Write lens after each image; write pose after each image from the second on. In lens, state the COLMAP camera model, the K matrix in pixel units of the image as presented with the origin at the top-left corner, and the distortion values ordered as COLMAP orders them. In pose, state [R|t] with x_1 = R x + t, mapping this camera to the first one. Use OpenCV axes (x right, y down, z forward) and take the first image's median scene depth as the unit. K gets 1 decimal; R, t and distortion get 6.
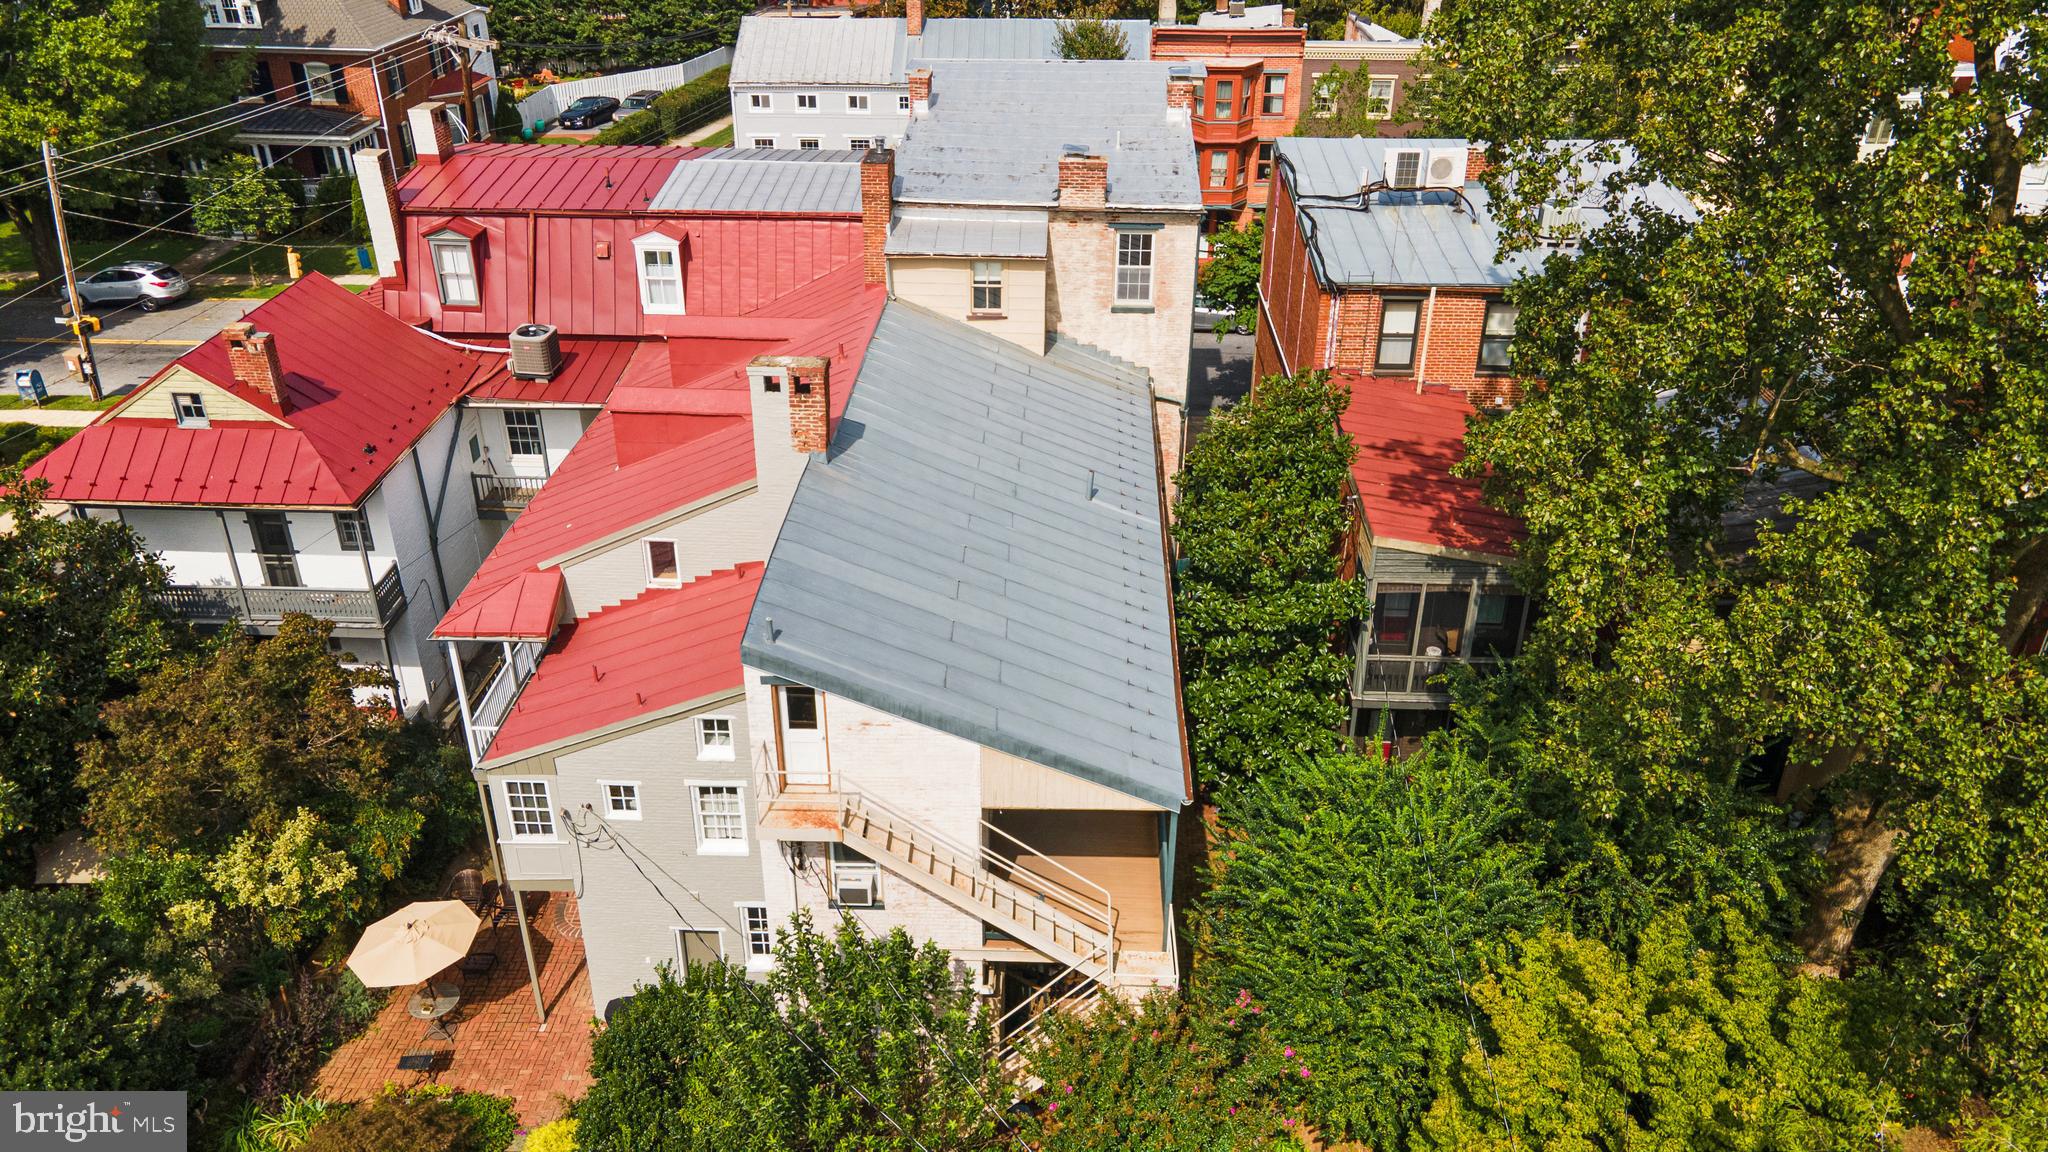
lens RADIAL K [[1420.6, 0, 1027.0], [0, 1420.6, 570.7], [0, 0, 1]] dist [0.040076, 0.002140]
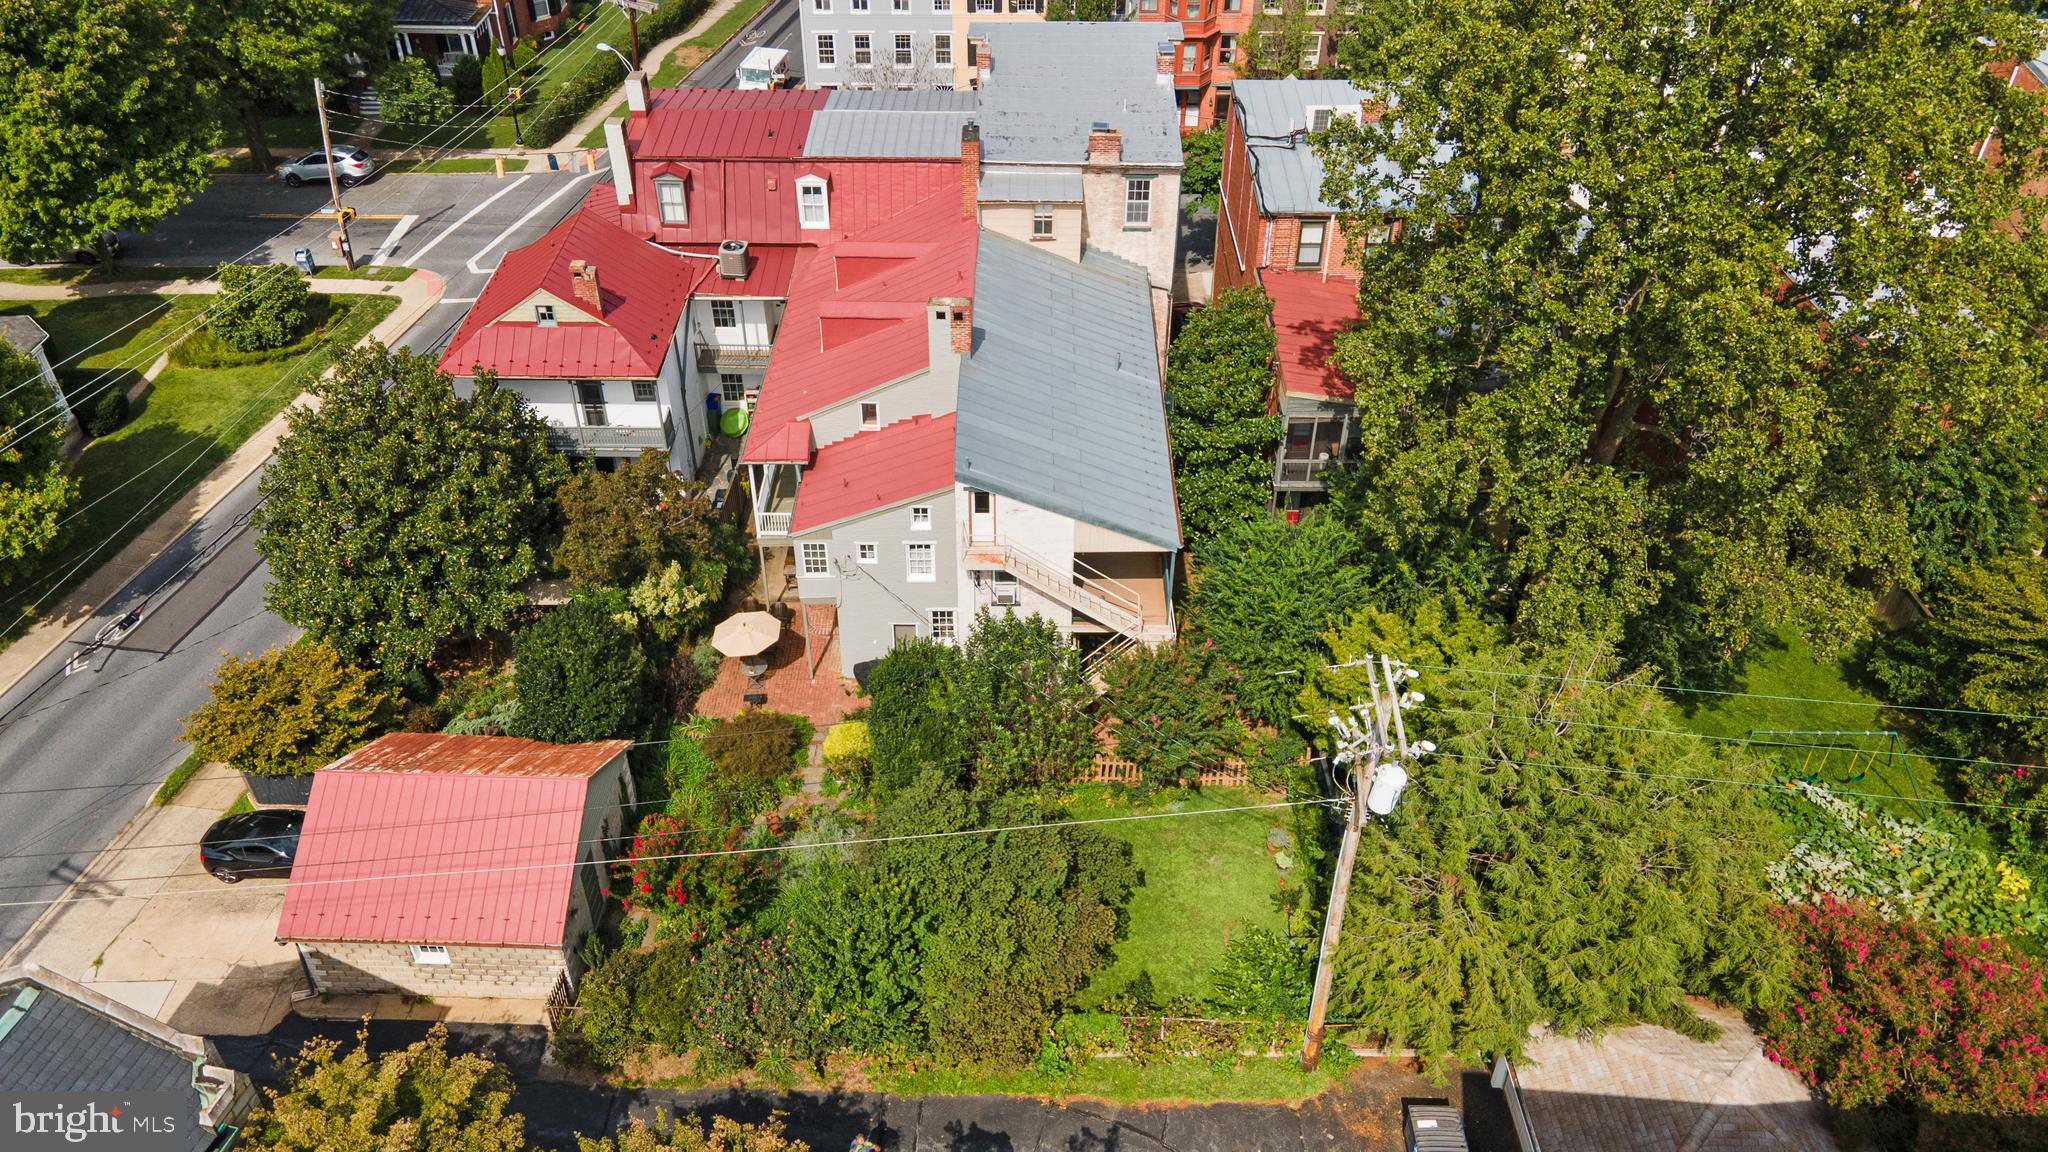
lens RADIAL K [[1420.6, 0, 1023.3], [0, 1420.6, 578.7], [0, 0, 1]] dist [0.040076, 0.002140]
pose [[0.999479, -0.020722, 0.024759, -0.112462], [0.016245, 0.985484, 0.168990, -0.093019], [-0.027902, -0.168500, 0.985307, -0.676355]]
